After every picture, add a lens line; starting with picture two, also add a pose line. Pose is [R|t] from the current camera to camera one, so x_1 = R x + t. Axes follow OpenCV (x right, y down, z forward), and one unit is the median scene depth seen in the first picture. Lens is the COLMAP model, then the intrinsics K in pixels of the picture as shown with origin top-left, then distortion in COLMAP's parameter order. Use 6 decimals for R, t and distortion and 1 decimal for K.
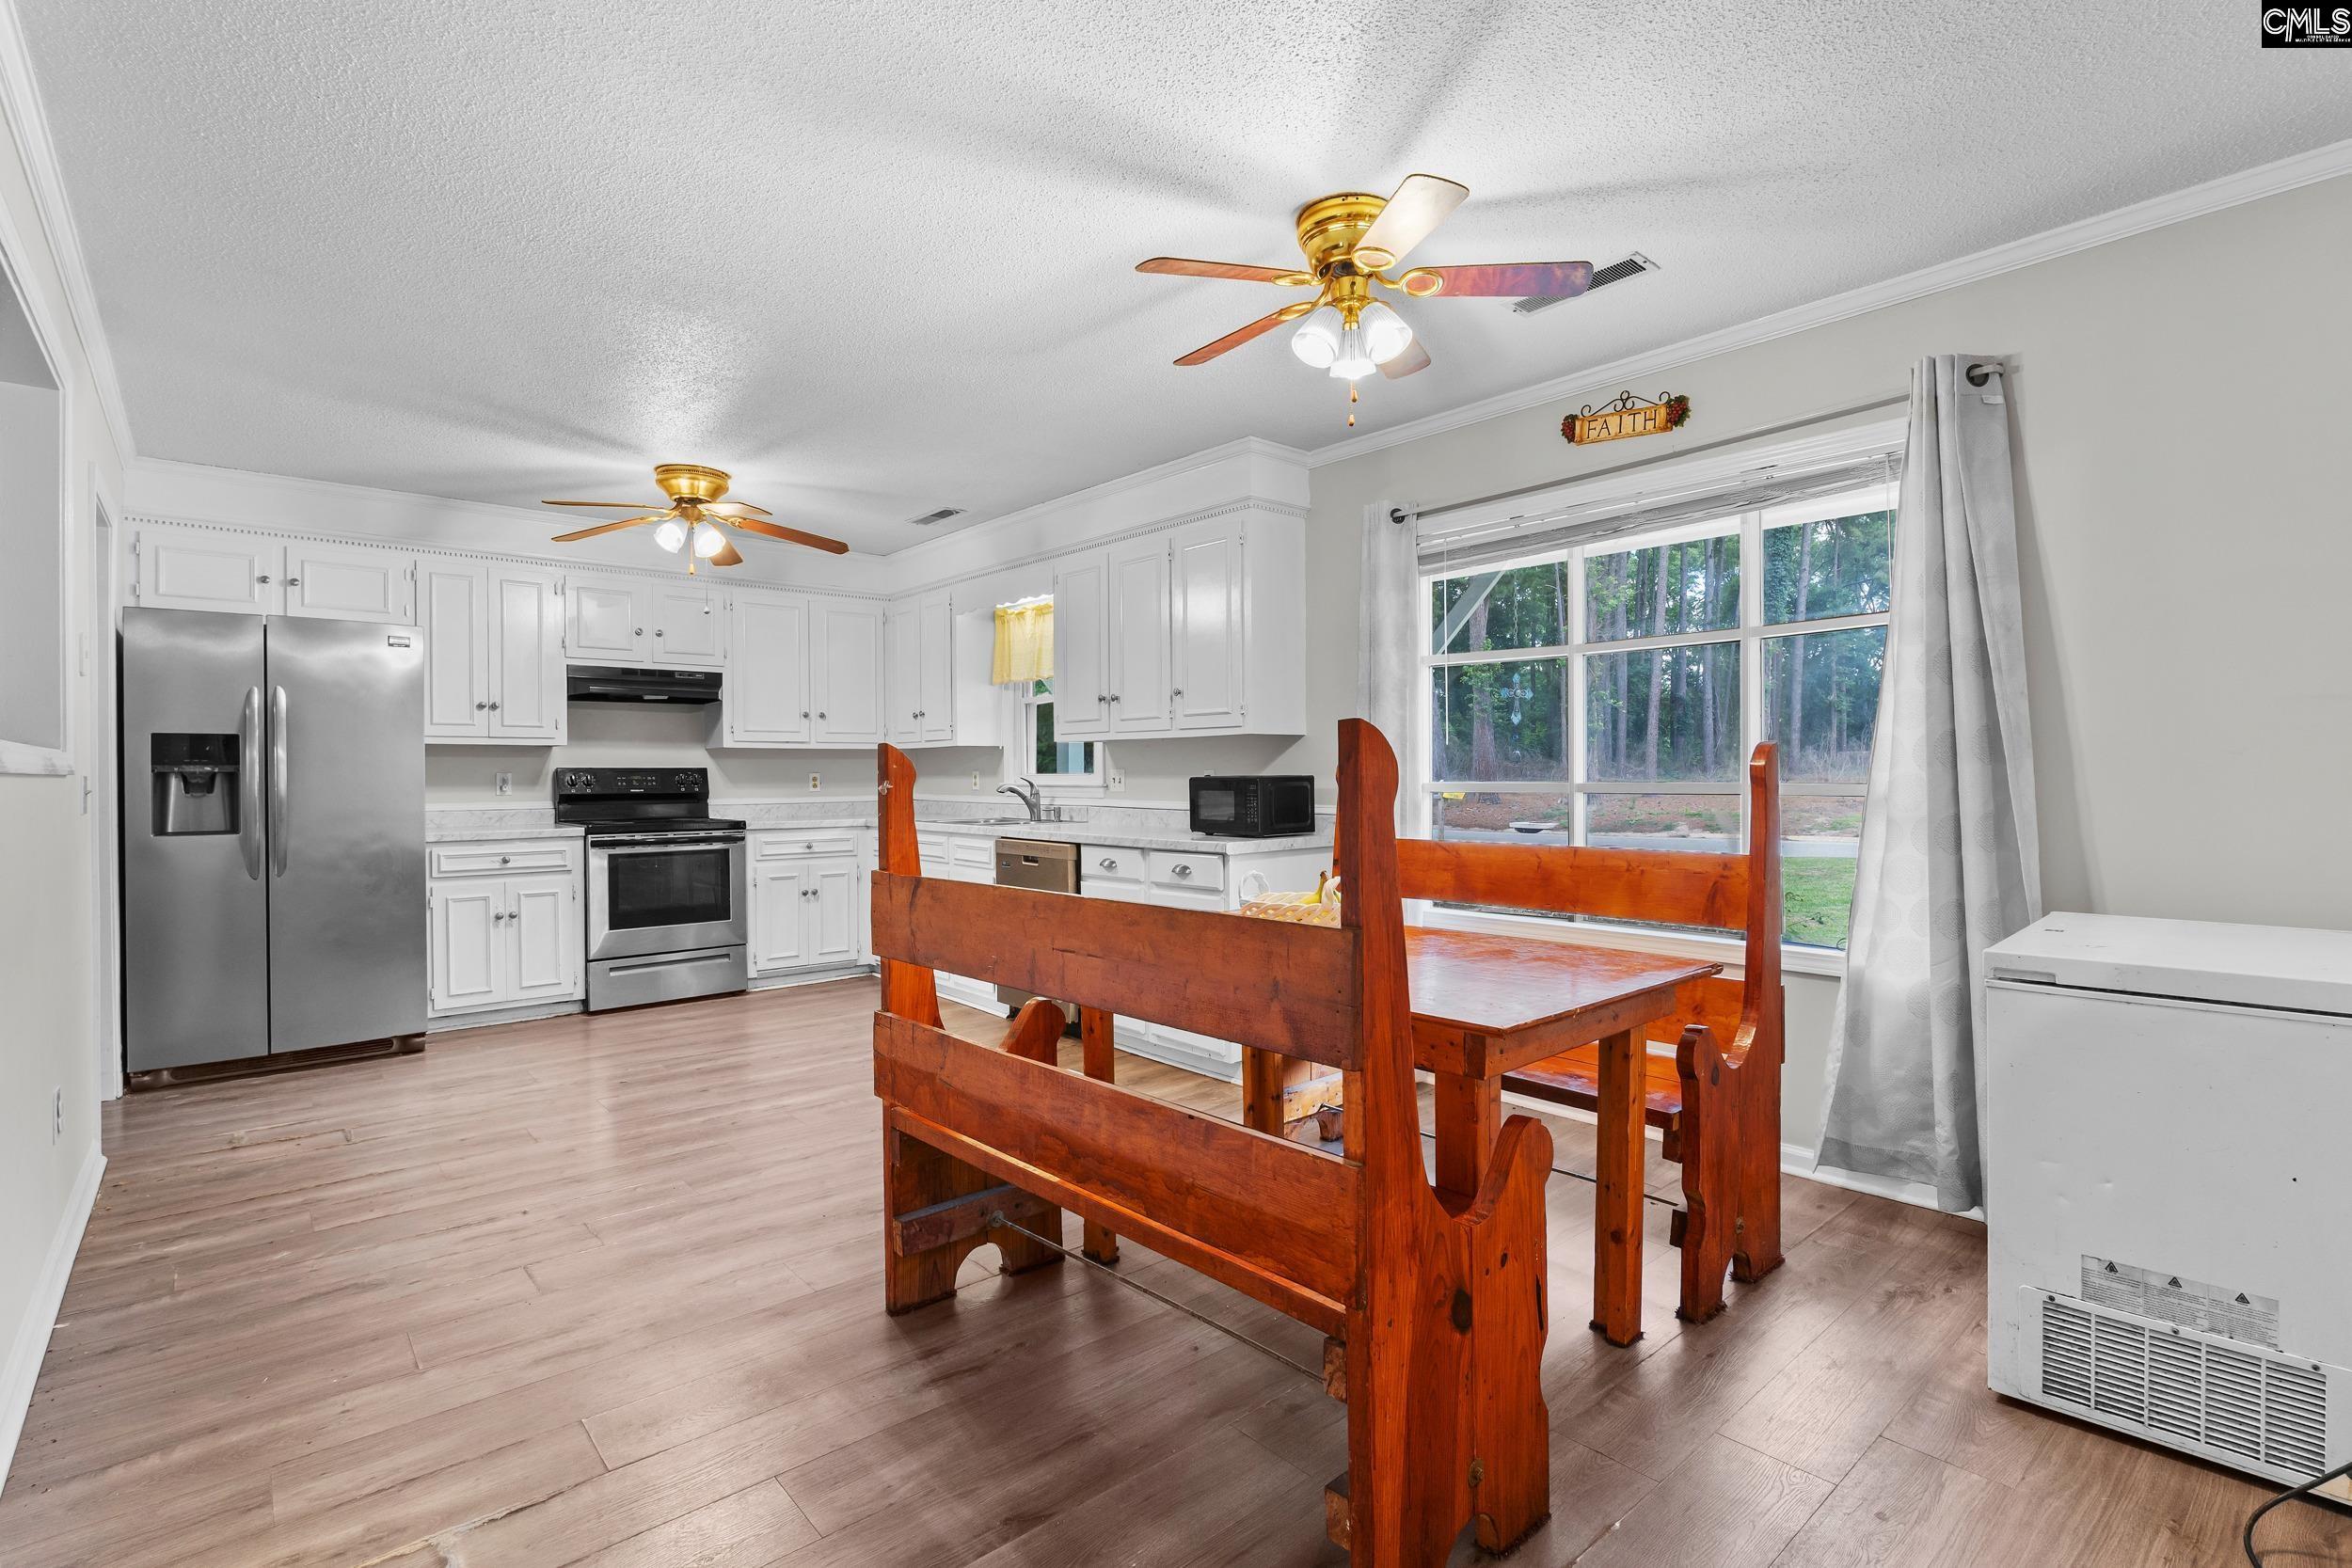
lens RADIAL K [[1080.1, 0, 1169.2], [0, 1080.1, 784.1], [0, 0, 1]] dist [-0.002509, -0.001413]
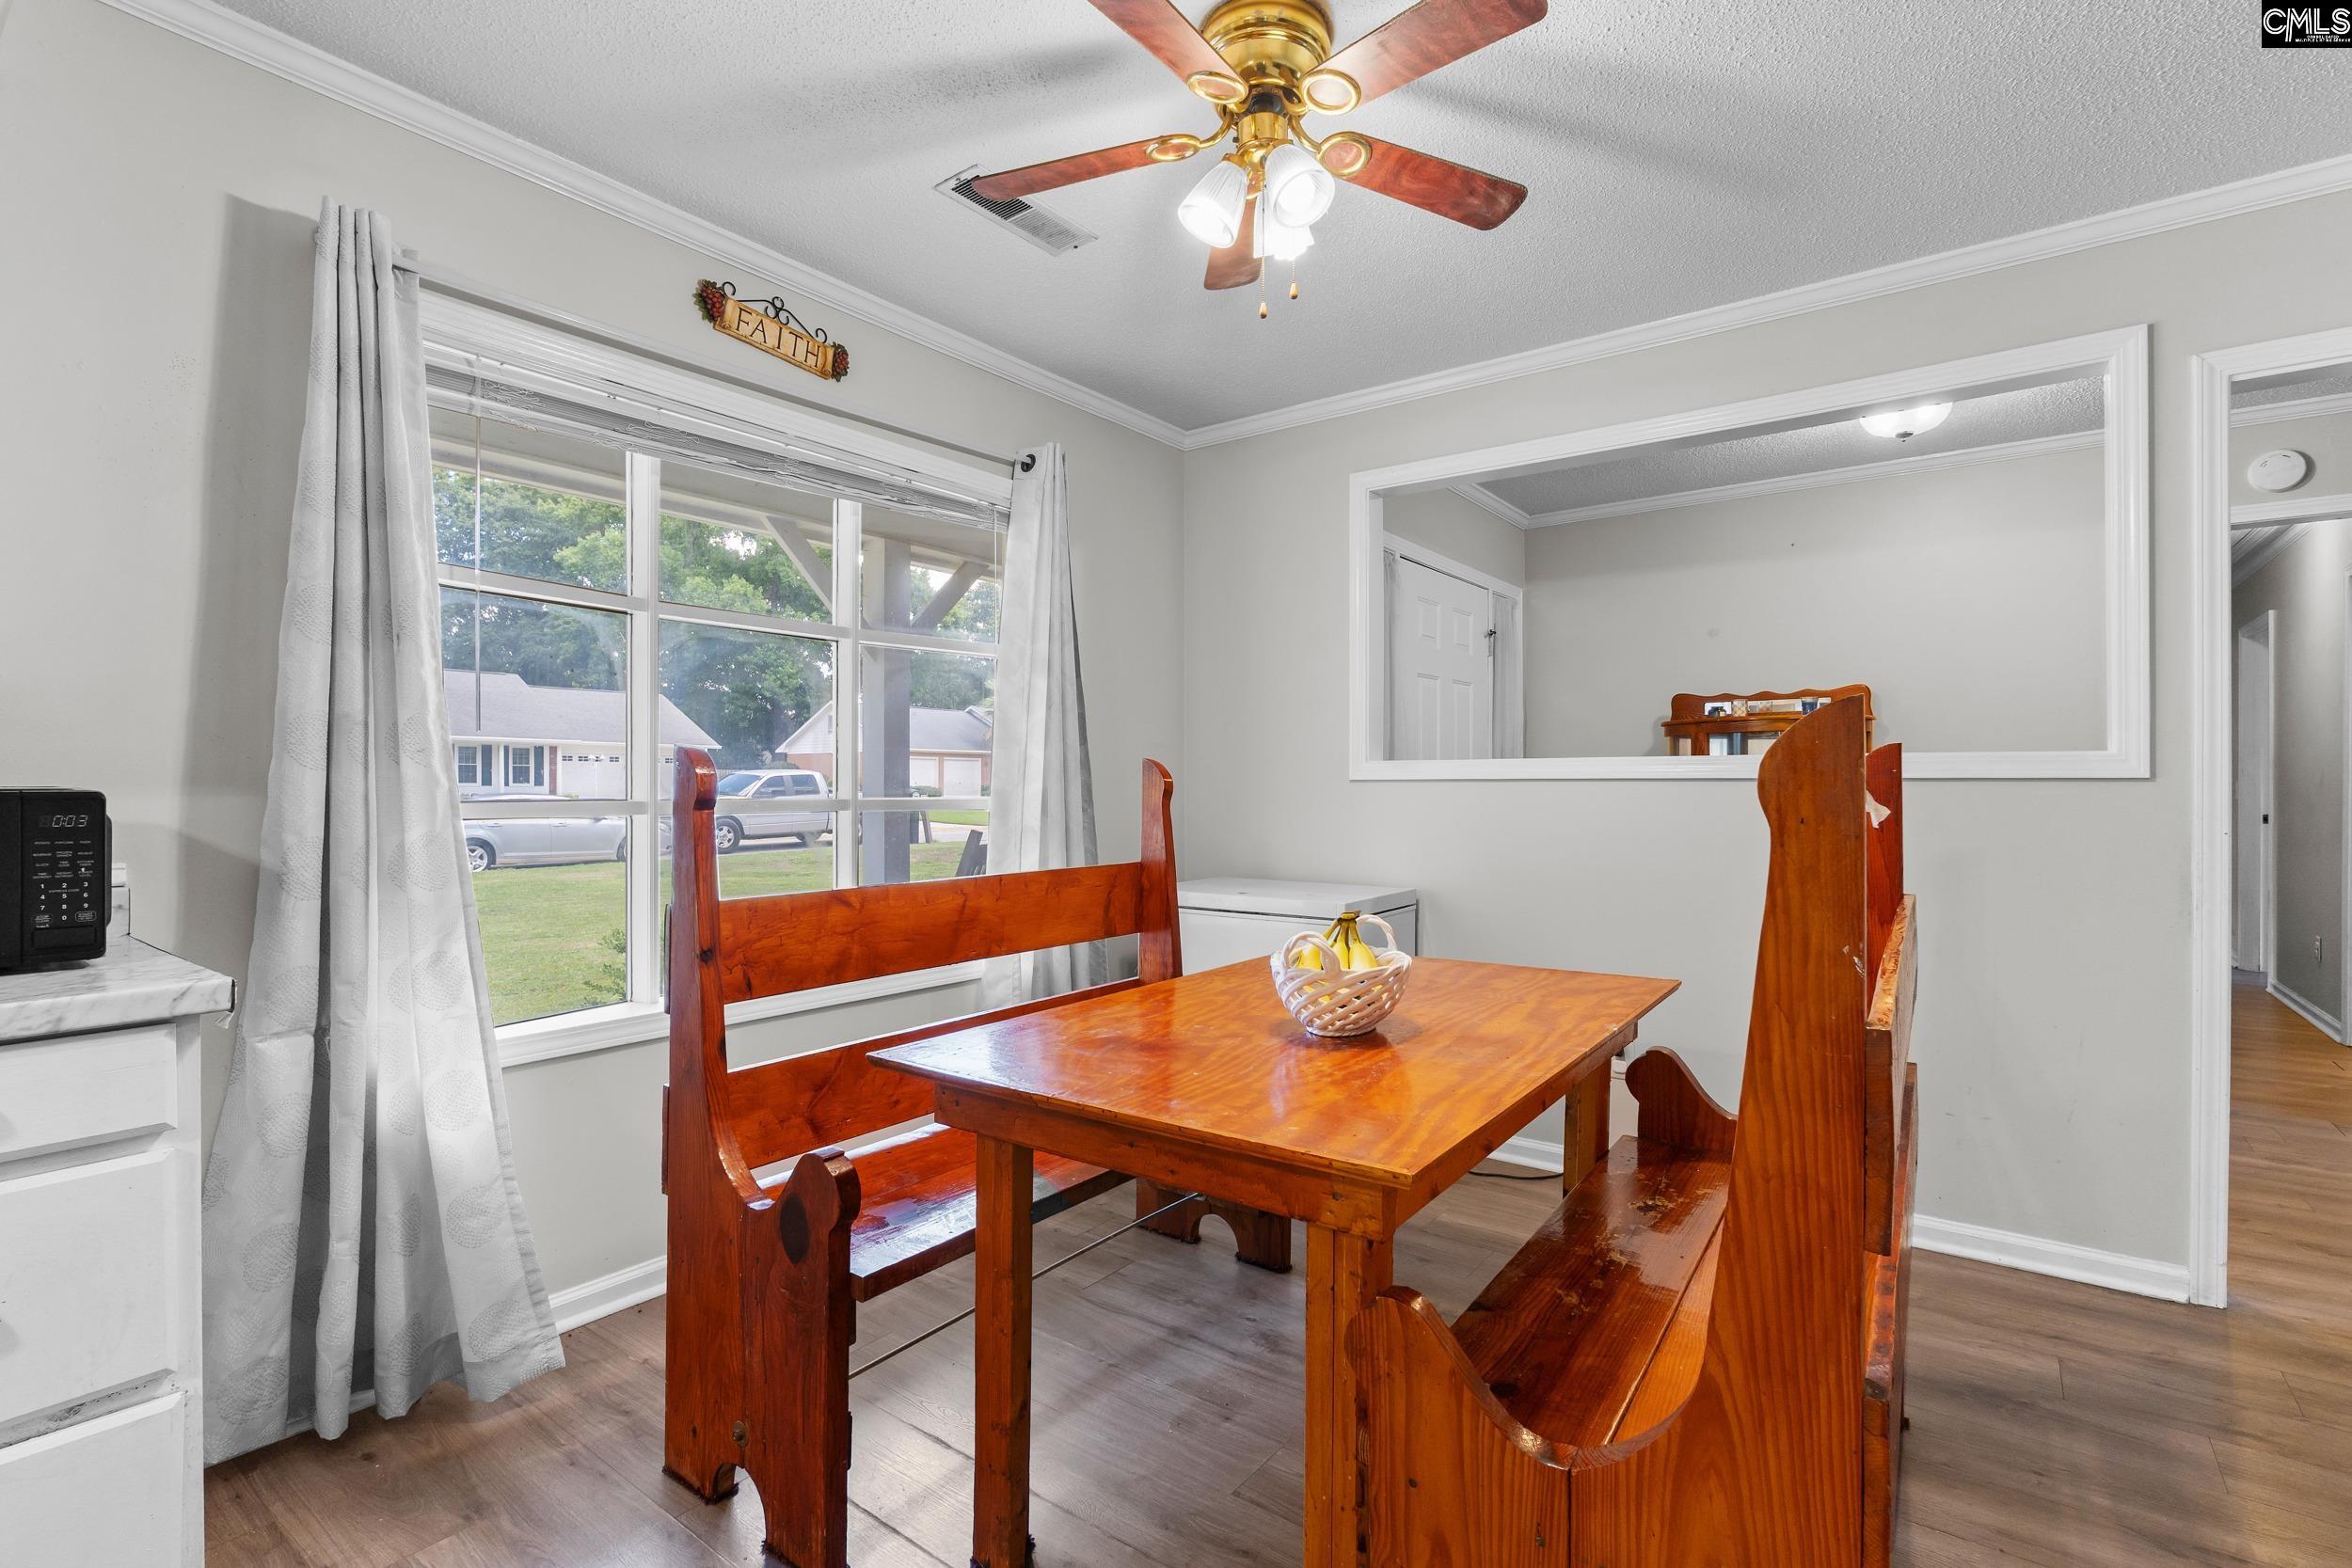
lens RADIAL K [[1080.1, 0, 1169.2], [0, 1080.1, 784.1], [0, 0, 1]] dist [-0.002509, -0.001413]
pose [[-0.204514, 0.007643, 0.978834, -0.267070], [0.010896, 0.999925, -0.005531, -0.002958], [-0.978803, 0.009534, -0.204582, 0.593565]]
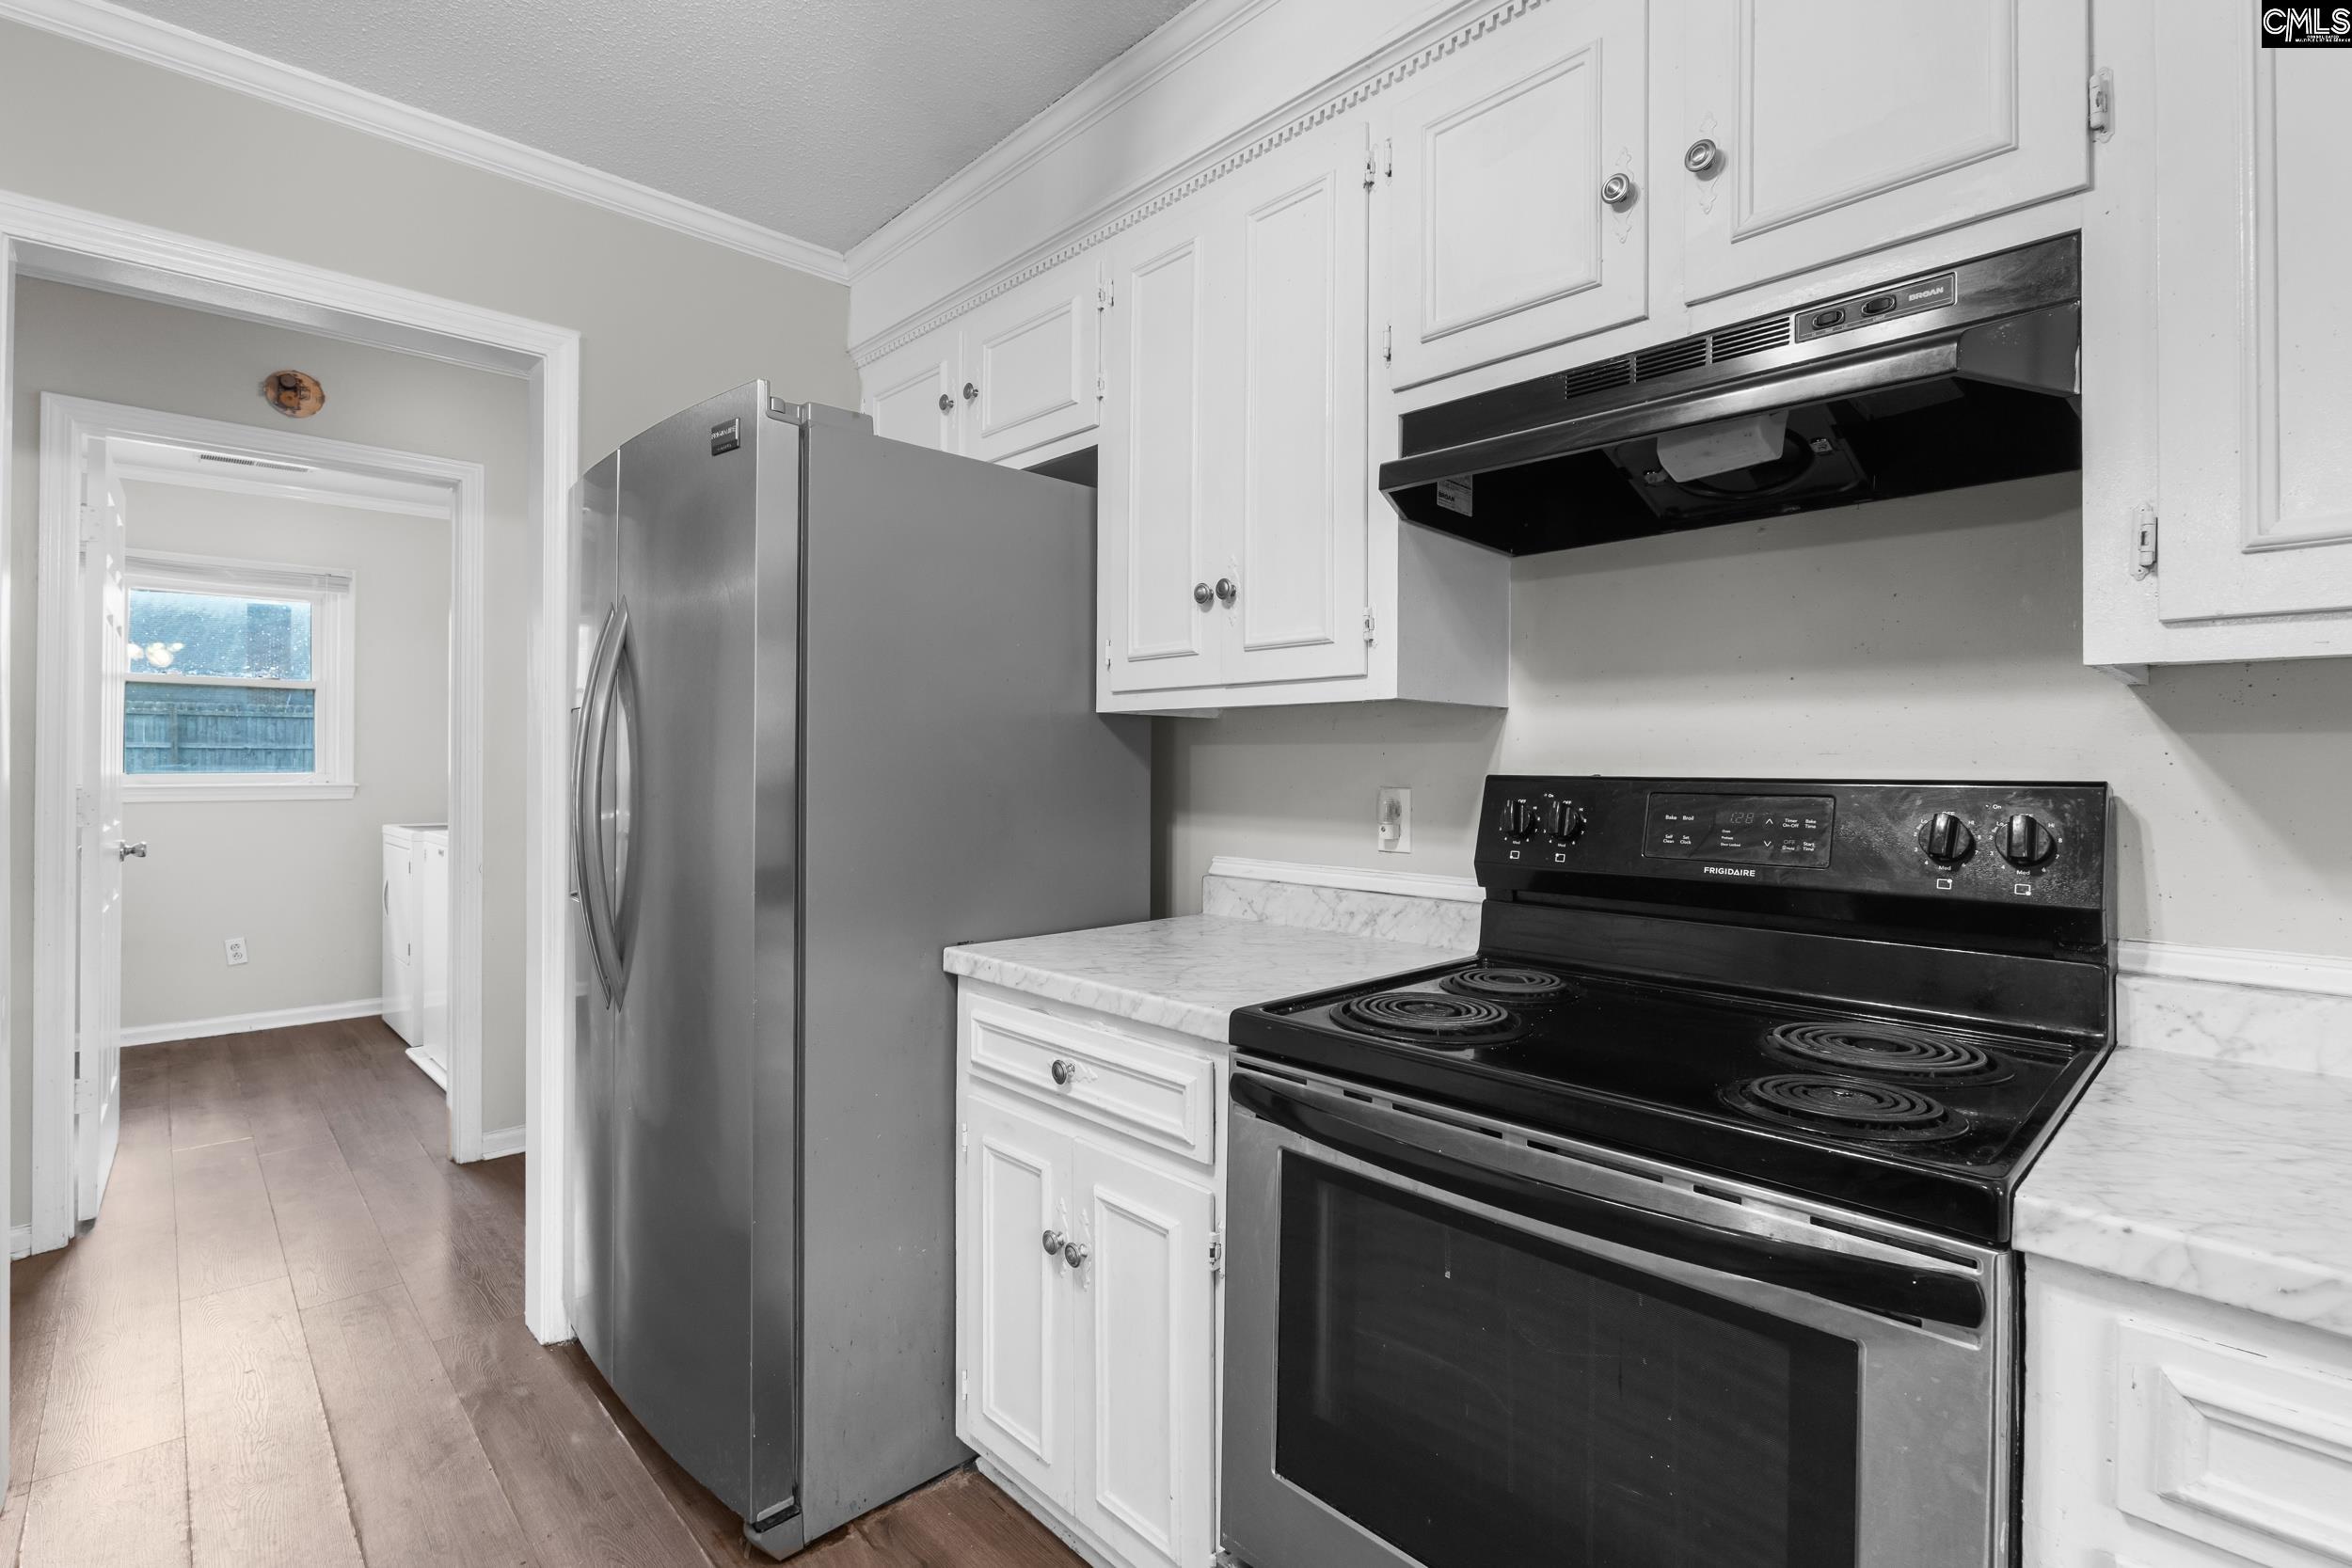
lens RADIAL K [[1089.8, 0, 1174.5], [0, 1089.8, 757.6], [0, 0, 1]] dist [-0.004254, -0.000368]
pose [[0.037836, -0.000088, -0.999284, -0.289343], [-0.013319, 0.999911, -0.000592, -0.020398], [0.999195, 0.013332, 0.037831, 0.993298]]
